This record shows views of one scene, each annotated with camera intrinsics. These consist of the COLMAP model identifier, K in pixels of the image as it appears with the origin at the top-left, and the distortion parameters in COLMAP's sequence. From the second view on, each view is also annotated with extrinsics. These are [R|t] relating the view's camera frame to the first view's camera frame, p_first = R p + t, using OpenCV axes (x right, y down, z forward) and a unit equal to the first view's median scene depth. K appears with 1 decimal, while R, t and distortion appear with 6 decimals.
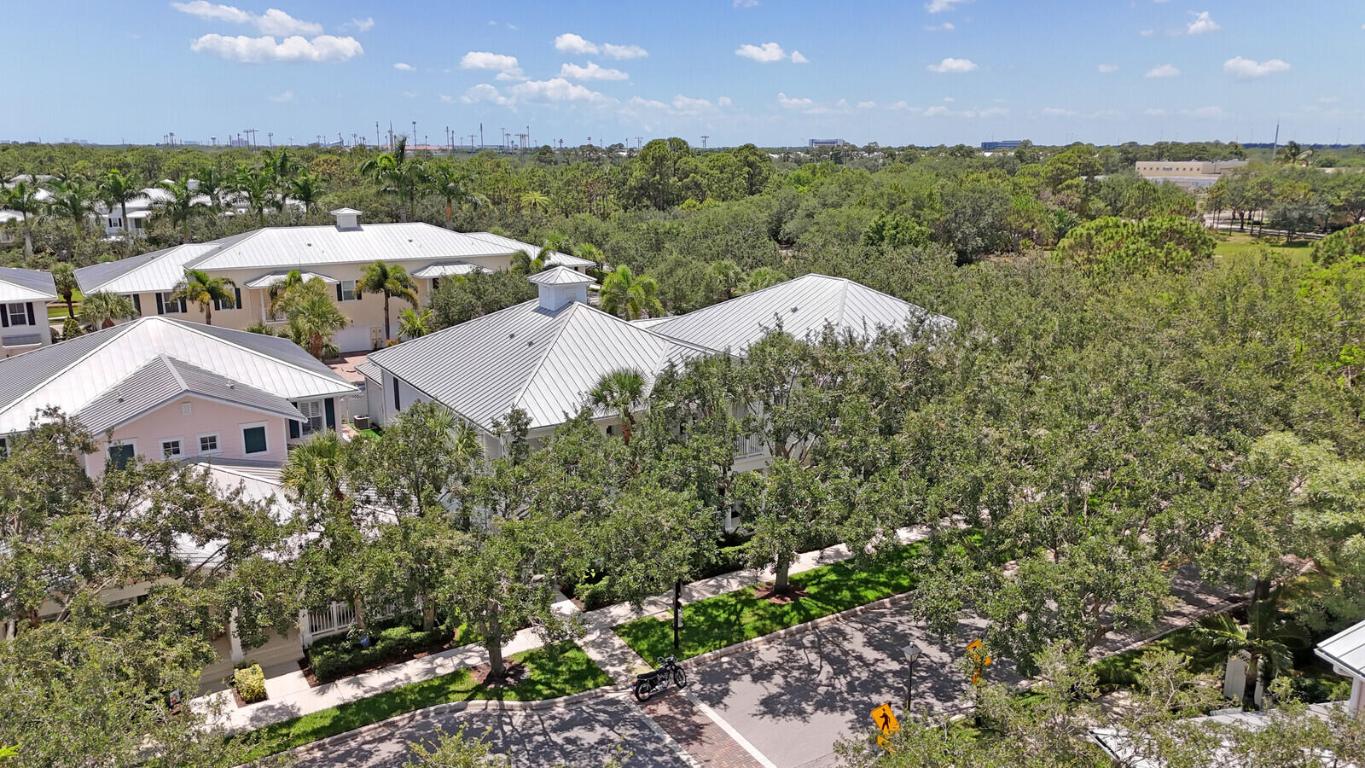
lens RADIAL K [[1036.4, 0, 682.5], [0, 1036.4, 384.0], [0, 0, 1]] dist [0.071929, -0.082244]
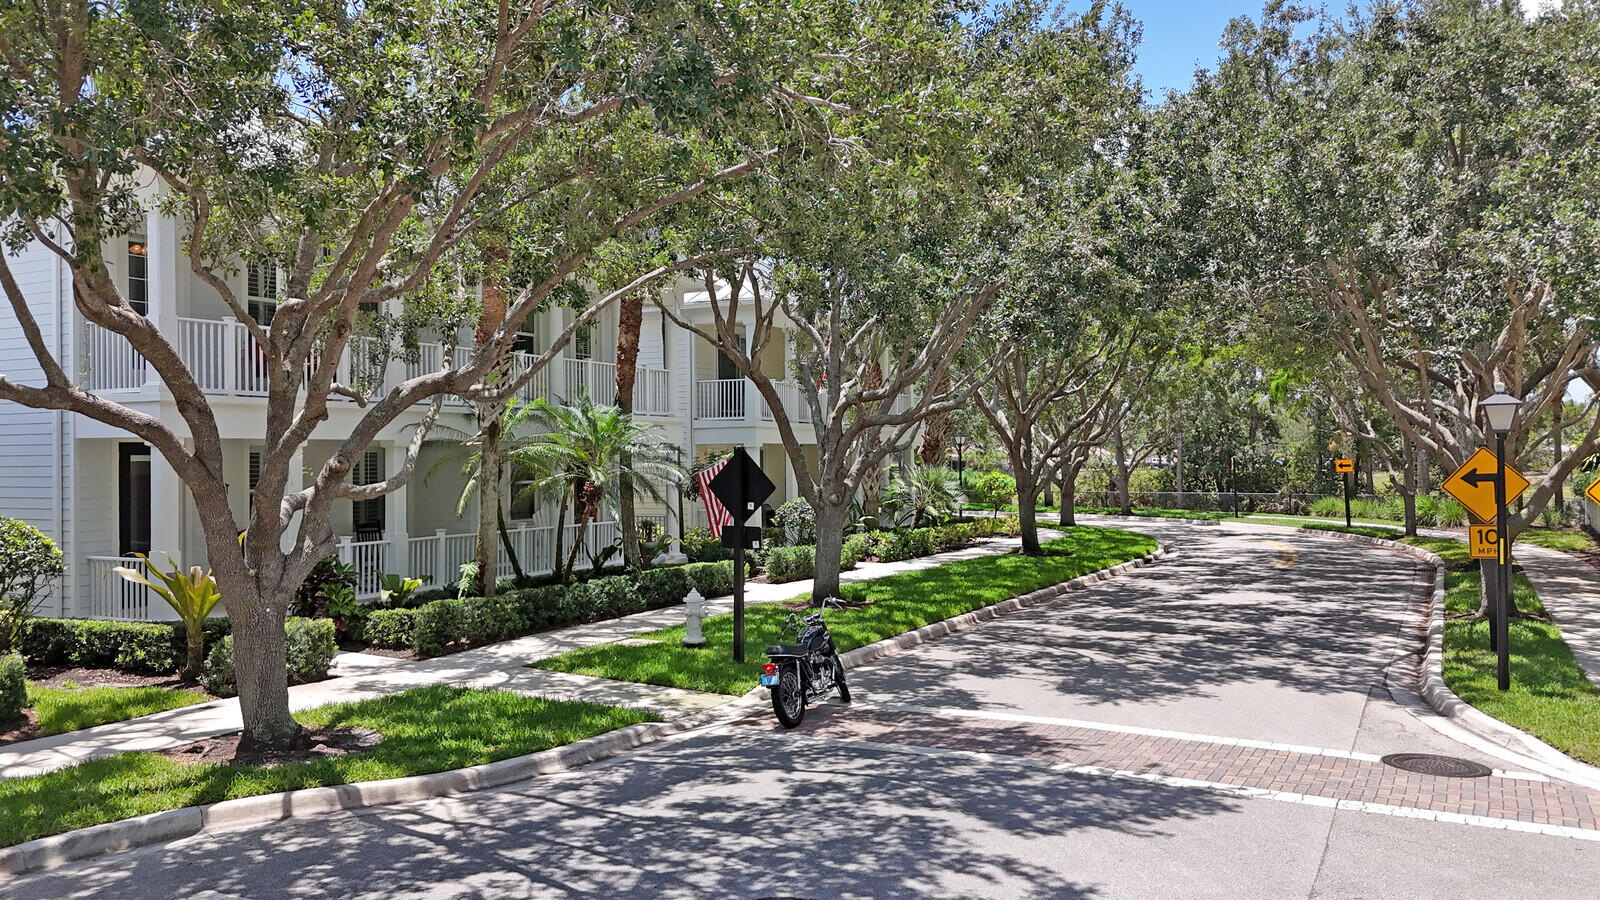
lens RADIAL K [[1230.6, 0, 800.0], [0, 1230.6, 450.0], [0, 0, 1]] dist [0.045596, 0.001294]
pose [[0.865891, -0.007059, 0.500182, -0.224857], [0.130883, 0.968265, -0.212915, 0.294570], [-0.482806, 0.249827, 0.839336, 0.629448]]
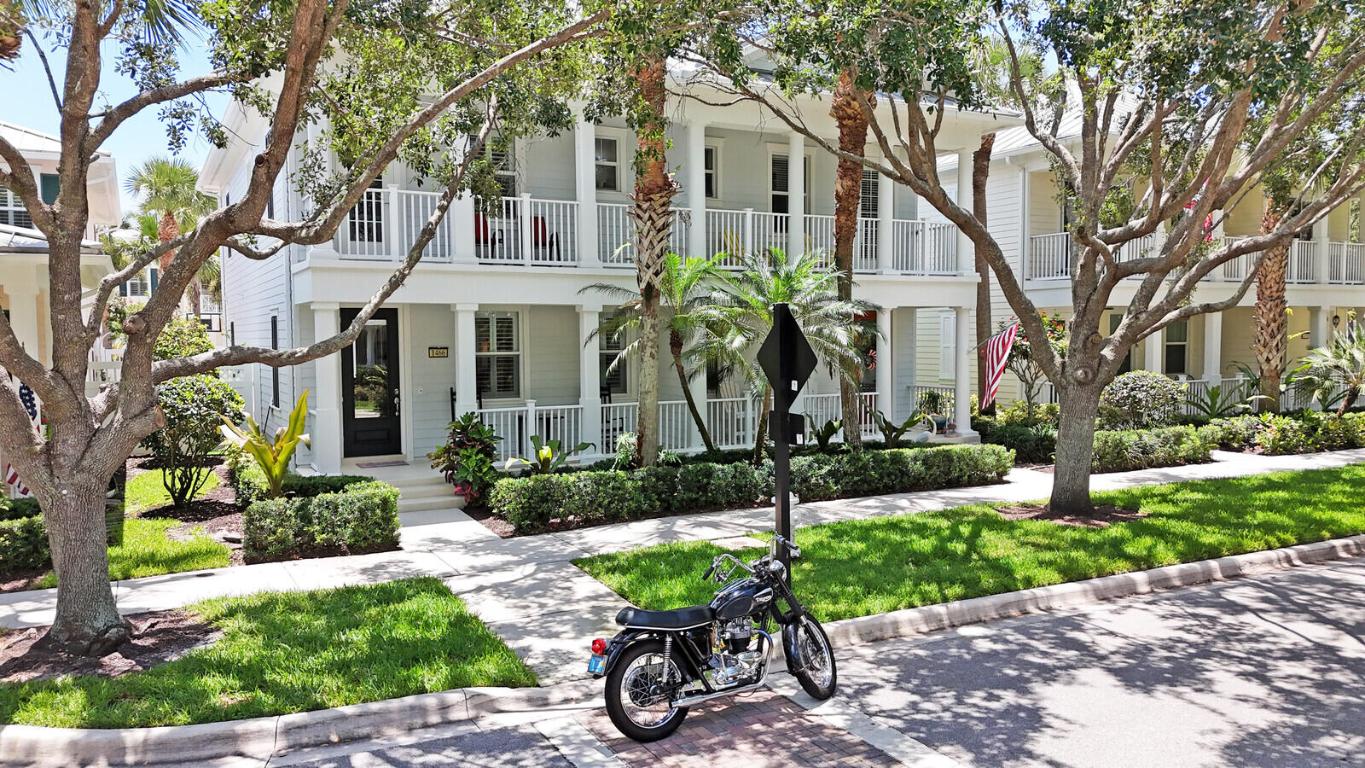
lens RADIAL K [[1012.3, 0, 682.5], [0, 1012.3, 384.0], [0, 0, 1]] dist [0.070993, -0.067417]
pose [[0.997554, -0.005078, -0.069719, -0.015550], [-0.008211, 0.981942, -0.189003, 0.265173], [0.069420, 0.189113, 0.979498, 0.763026]]
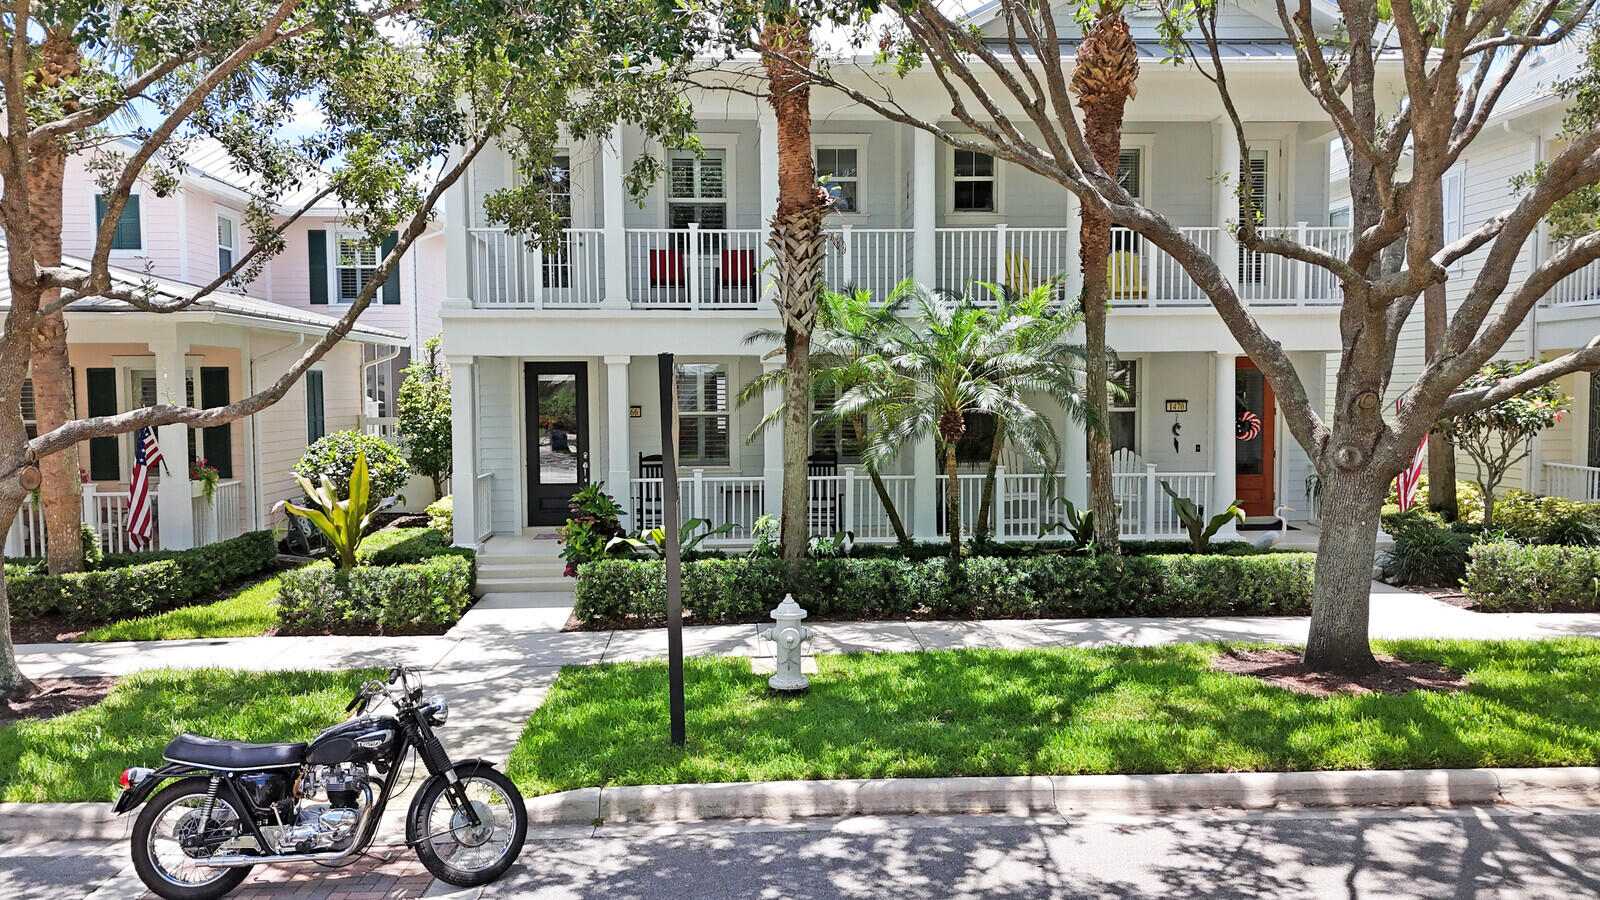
lens RADIAL K [[1186.5, 0, 800.0], [0, 1186.5, 450.0], [0, 0, 1]] dist [0.070993, -0.067417]
pose [[0.875210, 0.017581, -0.483423, 0.139974], [-0.108059, 0.981193, -0.159950, 0.246108], [0.471519, 0.192228, 0.860650, 0.840474]]
